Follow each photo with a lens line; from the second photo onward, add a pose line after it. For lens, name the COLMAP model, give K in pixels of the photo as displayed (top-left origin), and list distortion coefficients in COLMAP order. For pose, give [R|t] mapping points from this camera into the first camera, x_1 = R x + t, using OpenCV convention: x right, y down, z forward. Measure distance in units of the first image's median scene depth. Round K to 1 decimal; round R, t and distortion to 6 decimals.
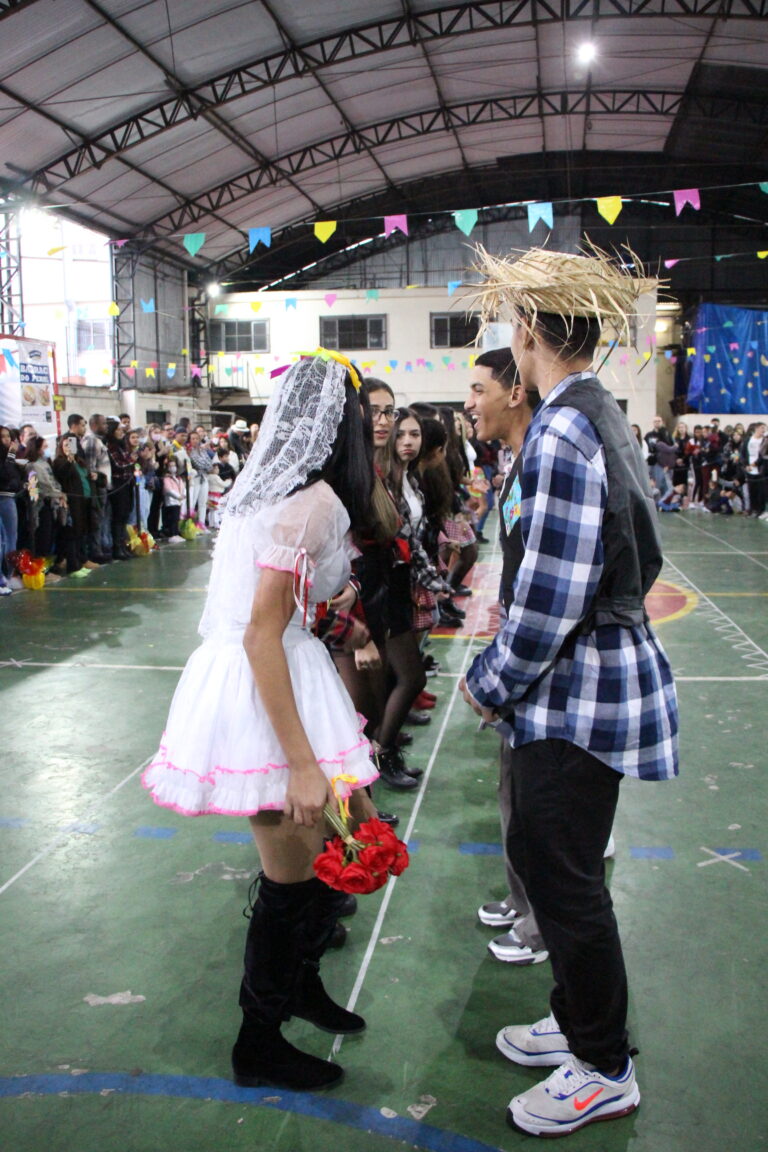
lens RADIAL K [[954.9, 0, 395.5], [0, 954.9, 563.4], [0, 0, 1]] dist [-0.190538, 0.182641]
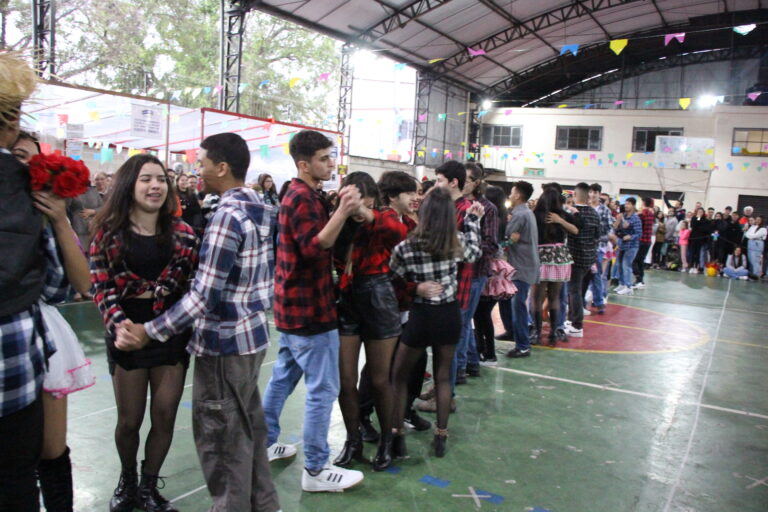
lens RADIAL K [[636.6, 0, 382.7], [0, 636.6, 259.6], [0, 0, 1]] dist [-0.190538, 0.182641]
pose [[0.917583, 0.109810, -0.382077, 0.076978], [-0.125514, 0.991957, -0.016338, -0.002766], [0.377210, 0.062948, 0.923986, 0.001213]]
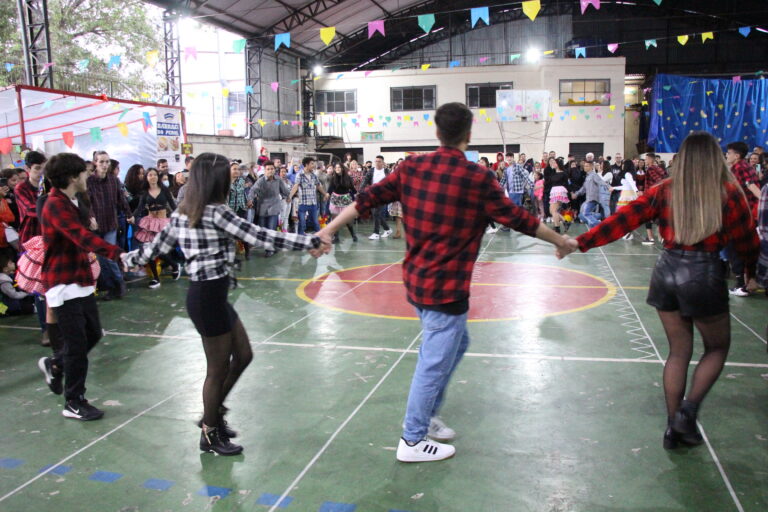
lens RADIAL K [[636.6, 0, 382.7], [0, 636.6, 259.6], [0, 0, 1]] dist [-0.190538, 0.182641]
pose [[0.992403, 0.010816, -0.122555, 0.035452], [-0.009604, 0.999899, 0.010477, -0.004882], [0.122656, -0.009220, 0.992406, 0.028355]]
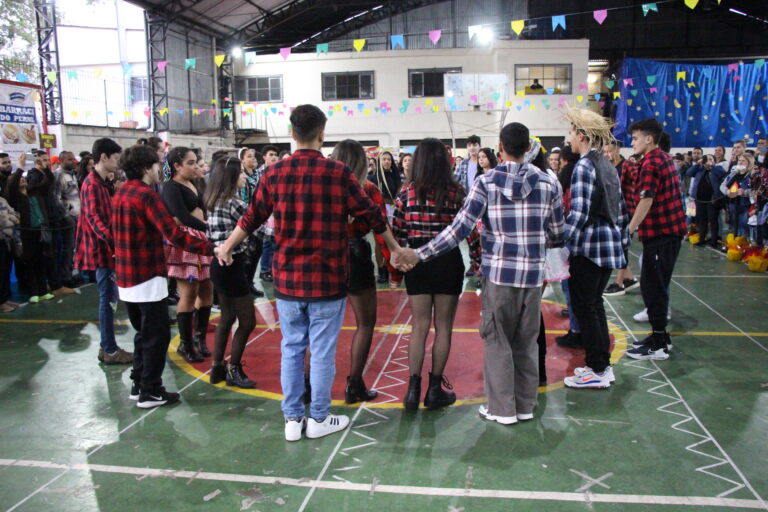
lens RADIAL K [[677.4, 0, 384.0], [0, 677.4, 256.0], [0, 0, 1]] dist [-0.168705, 0.204292]
pose [[0.999563, -0.002176, -0.029476, 0.034699], [0.002166, 0.999998, -0.000339, -0.016725], [0.029477, 0.000275, 0.999565, 0.113790]]
